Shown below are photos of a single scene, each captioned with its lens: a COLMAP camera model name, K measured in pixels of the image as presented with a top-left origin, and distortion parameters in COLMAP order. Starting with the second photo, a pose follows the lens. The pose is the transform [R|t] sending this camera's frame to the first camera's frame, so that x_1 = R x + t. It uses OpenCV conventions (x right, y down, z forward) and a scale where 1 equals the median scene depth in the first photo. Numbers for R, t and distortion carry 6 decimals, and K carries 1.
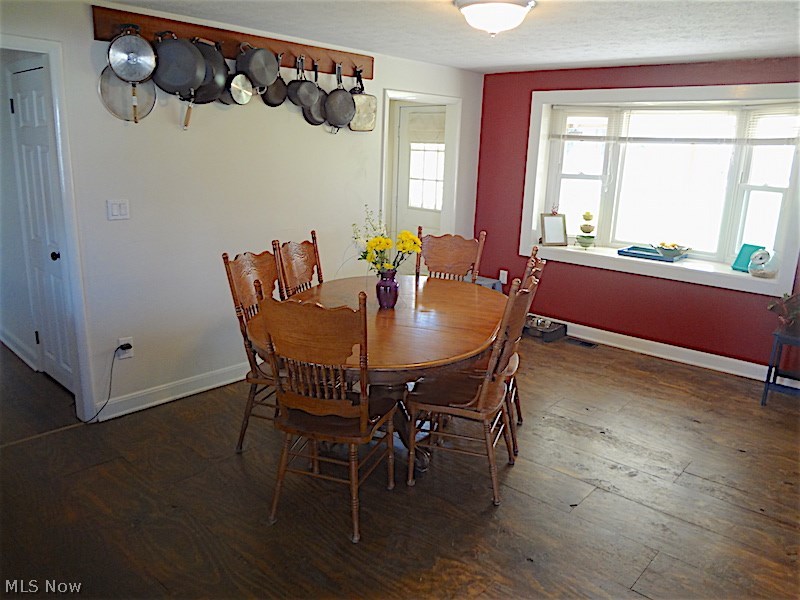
lens RADIAL K [[594.4, 0, 404.5], [0, 594.4, 298.5], [0, 0, 1]] dist [-0.047730, 0.015111]
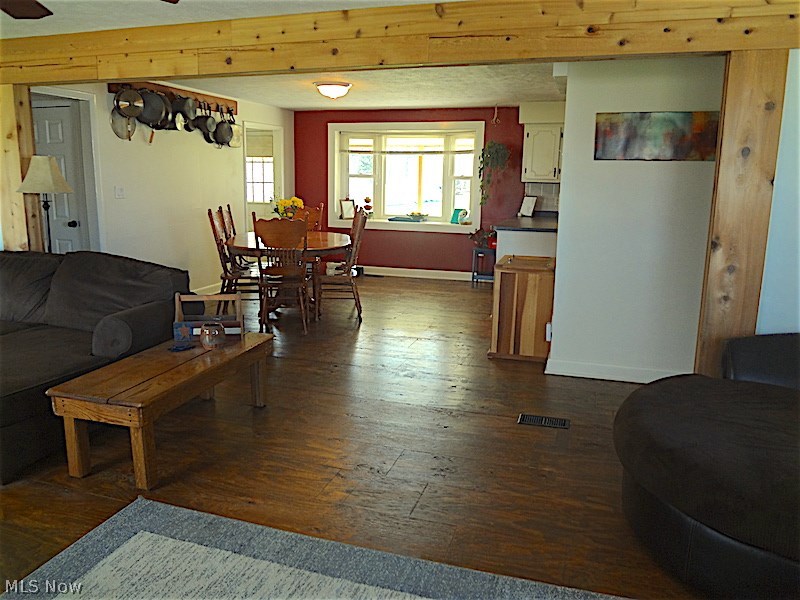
lens RADIAL K [[594.4, 0, 393.9], [0, 594.4, 304.0], [0, 0, 1]] dist [-0.047730, 0.015111]
pose [[0.916835, -0.097948, 0.387067, -0.320705], [0.108277, 0.994109, -0.004911, 0.182517], [-0.384305, 0.046413, 0.922039, -0.584084]]
